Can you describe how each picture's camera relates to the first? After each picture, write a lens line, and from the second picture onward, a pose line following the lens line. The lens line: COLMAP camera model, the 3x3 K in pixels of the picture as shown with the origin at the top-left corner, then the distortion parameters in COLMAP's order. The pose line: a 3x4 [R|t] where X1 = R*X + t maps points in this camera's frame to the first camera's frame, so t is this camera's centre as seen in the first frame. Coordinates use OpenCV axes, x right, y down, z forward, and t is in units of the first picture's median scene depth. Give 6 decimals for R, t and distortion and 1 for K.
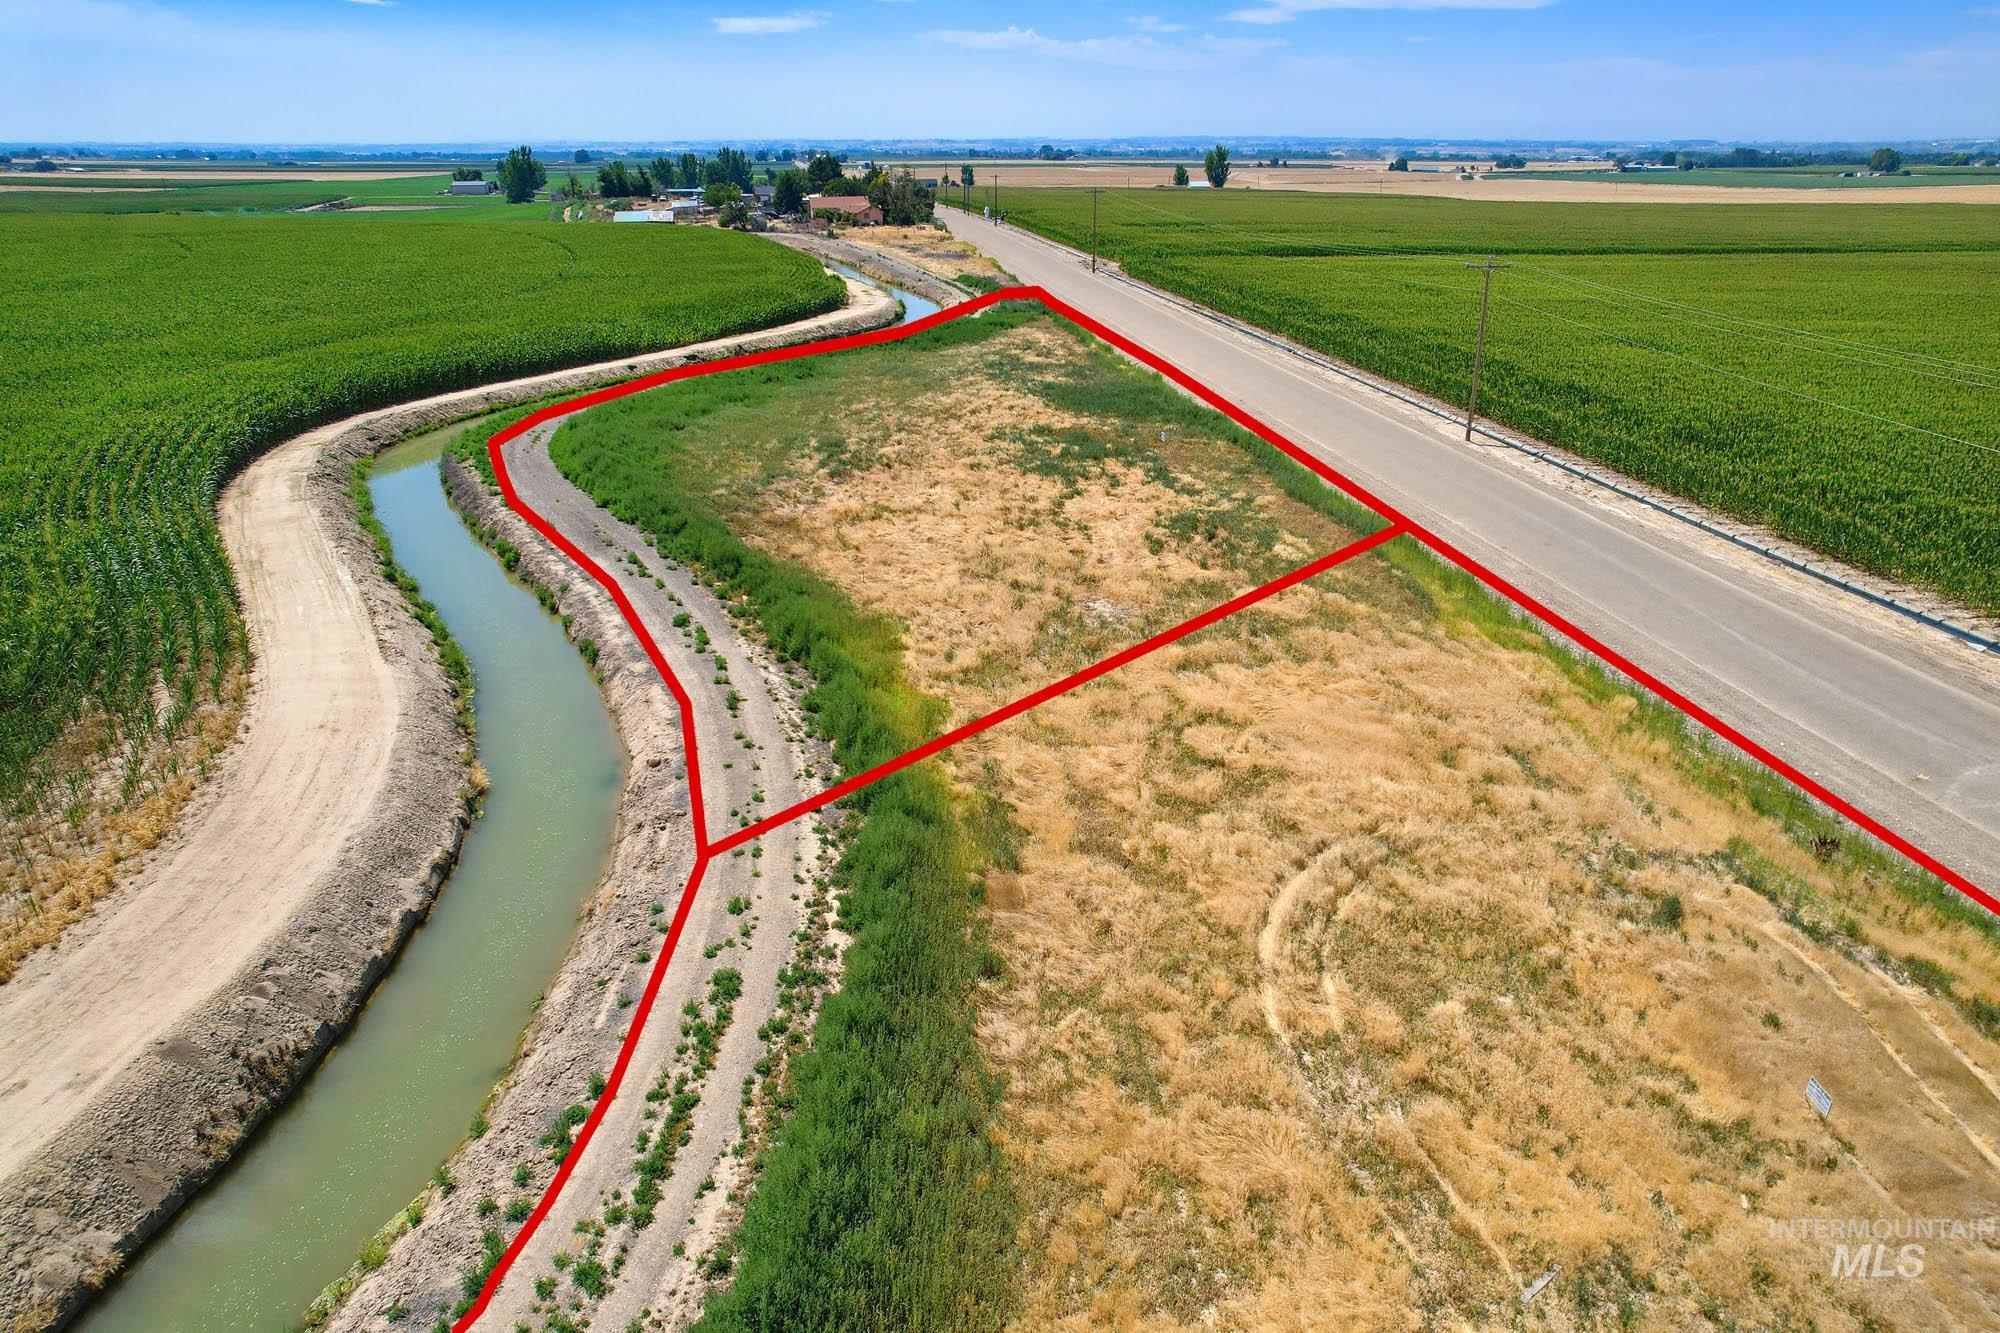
lens RADIAL K [[1278.5, 0, 1011.1], [0, 1278.5, 645.5], [0, 0, 1]] dist [-0.064454, 0.076860]
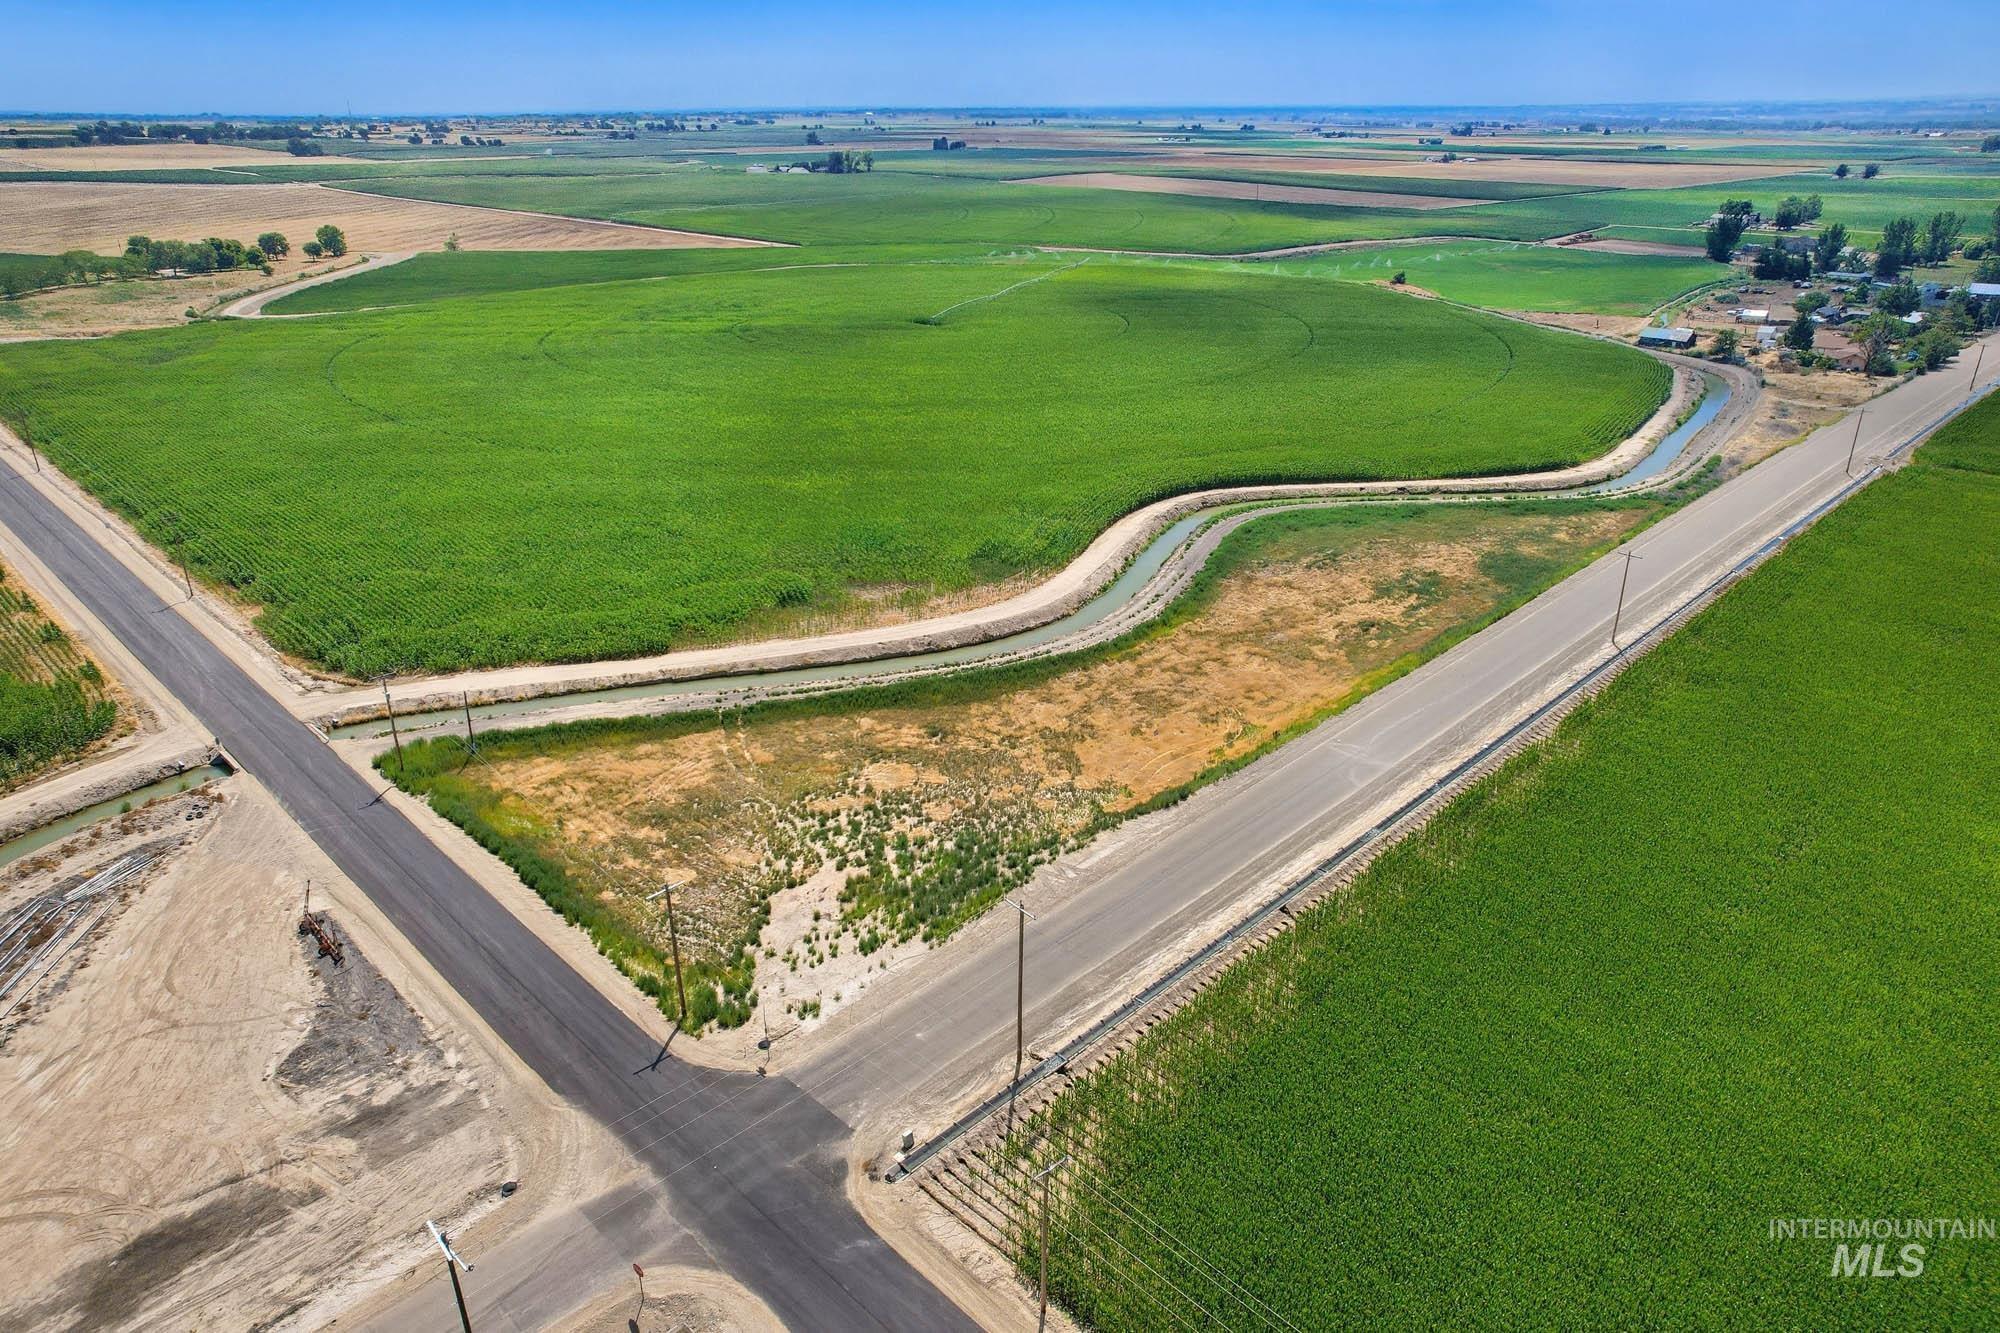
lens RADIAL K [[1297.7, 0, 1000.0], [0, 1297.7, 666.5], [0, 0, 1]] dist [-0.071263, 0.067086]
pose [[0.573669, 0.324778, -0.751946, 0.934042], [-0.296111, 0.938173, 0.179306, -0.145554], [0.763690, 0.119797, 0.634371, -0.640616]]
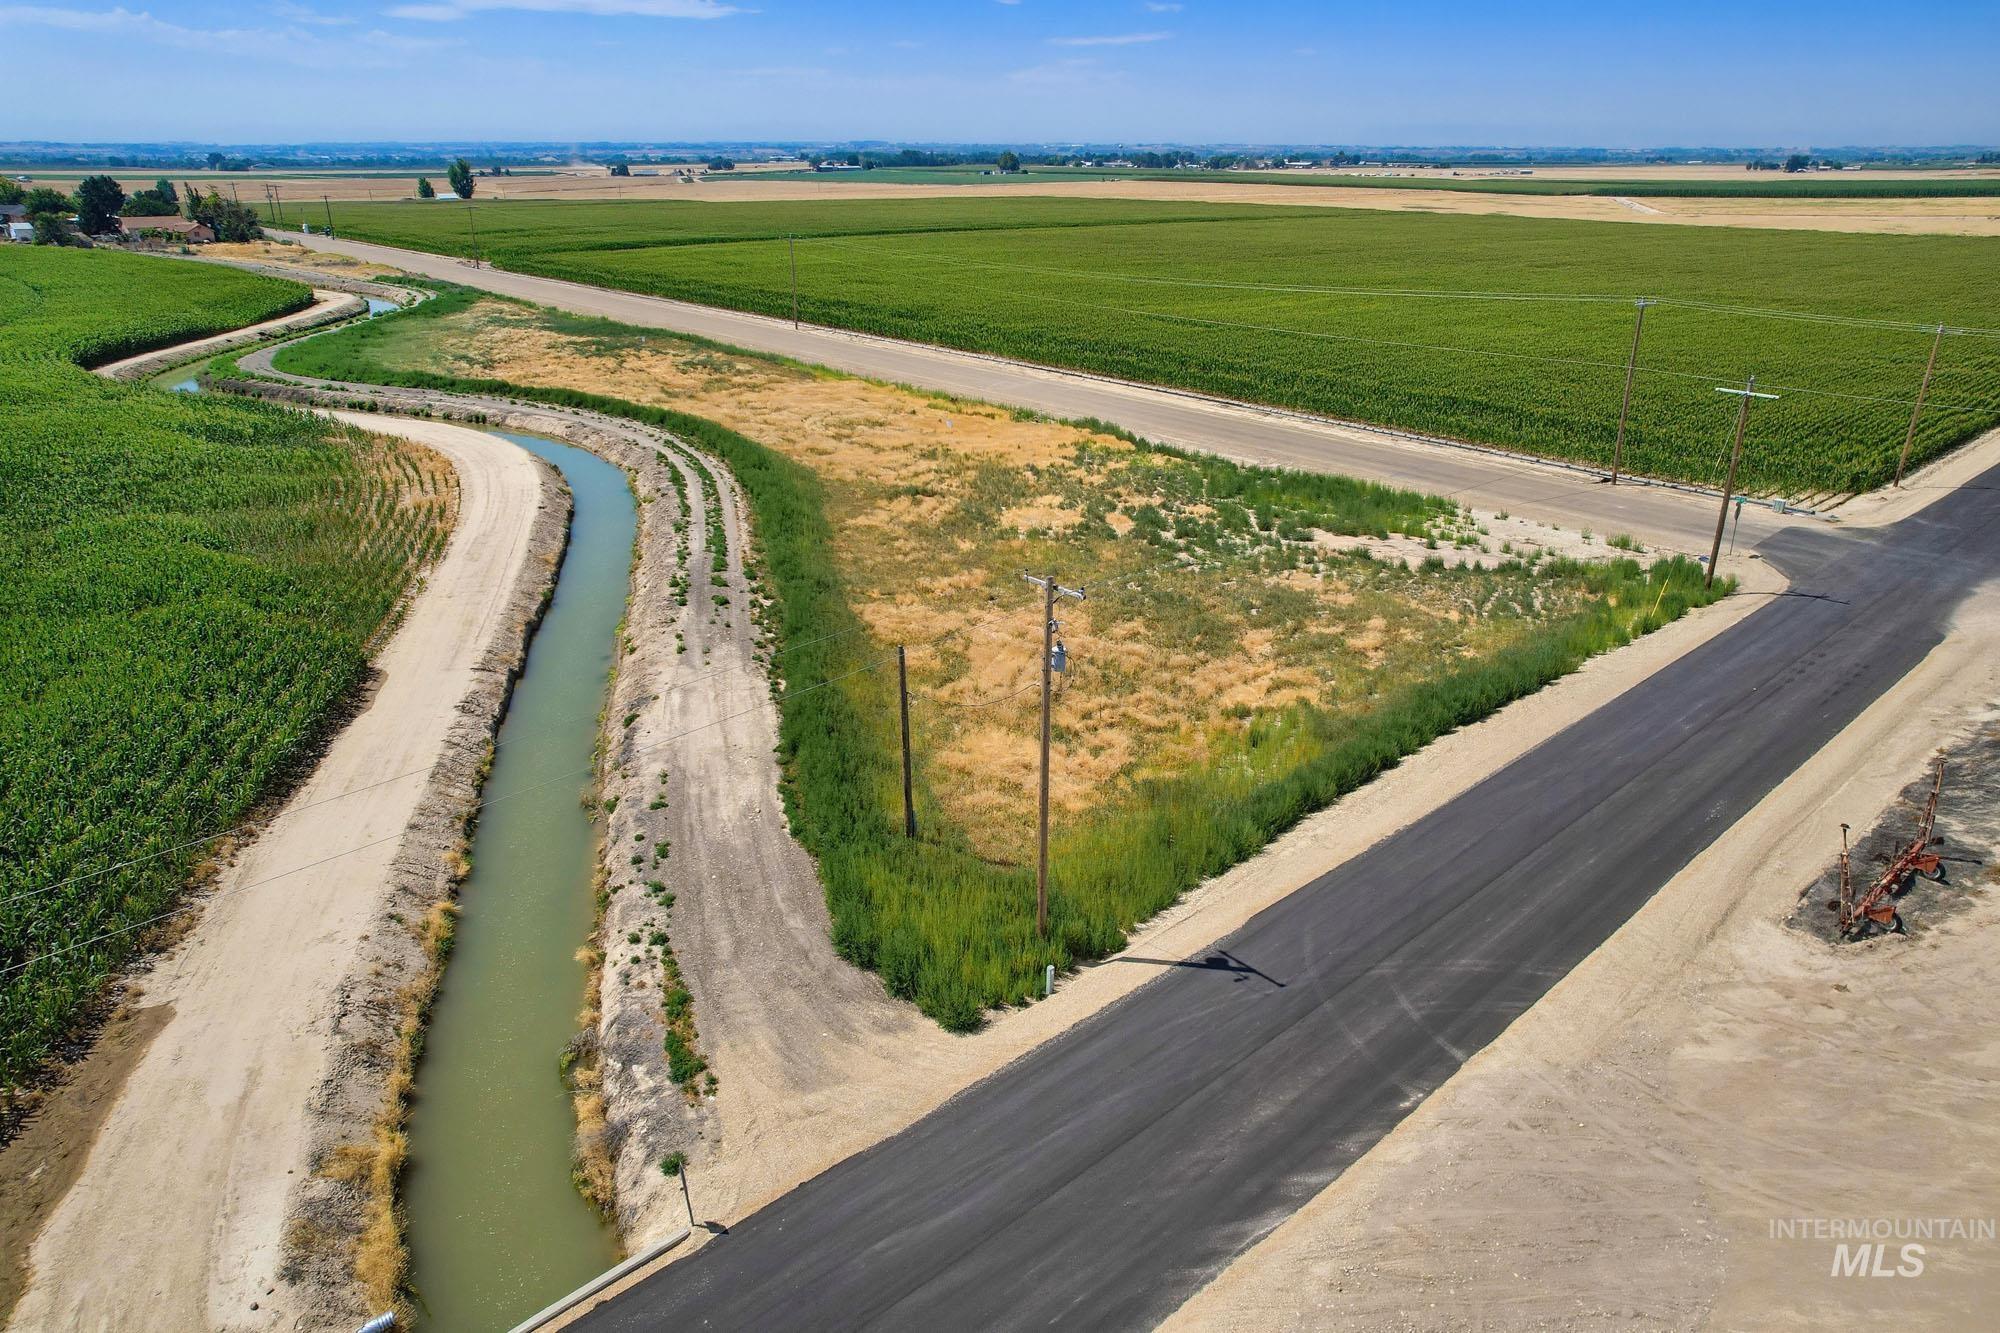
lens RADIAL K [[1278.5, 0, 1000.0], [0, 1278.5, 666.5], [0, 0, 1]] dist [-0.065739, 0.071211]
pose [[0.846799, -0.203481, 0.491455, -0.319849], [0.197116, 0.978198, 0.065372, 0.202545], [-0.494042, 0.041517, 0.868446, -0.598136]]
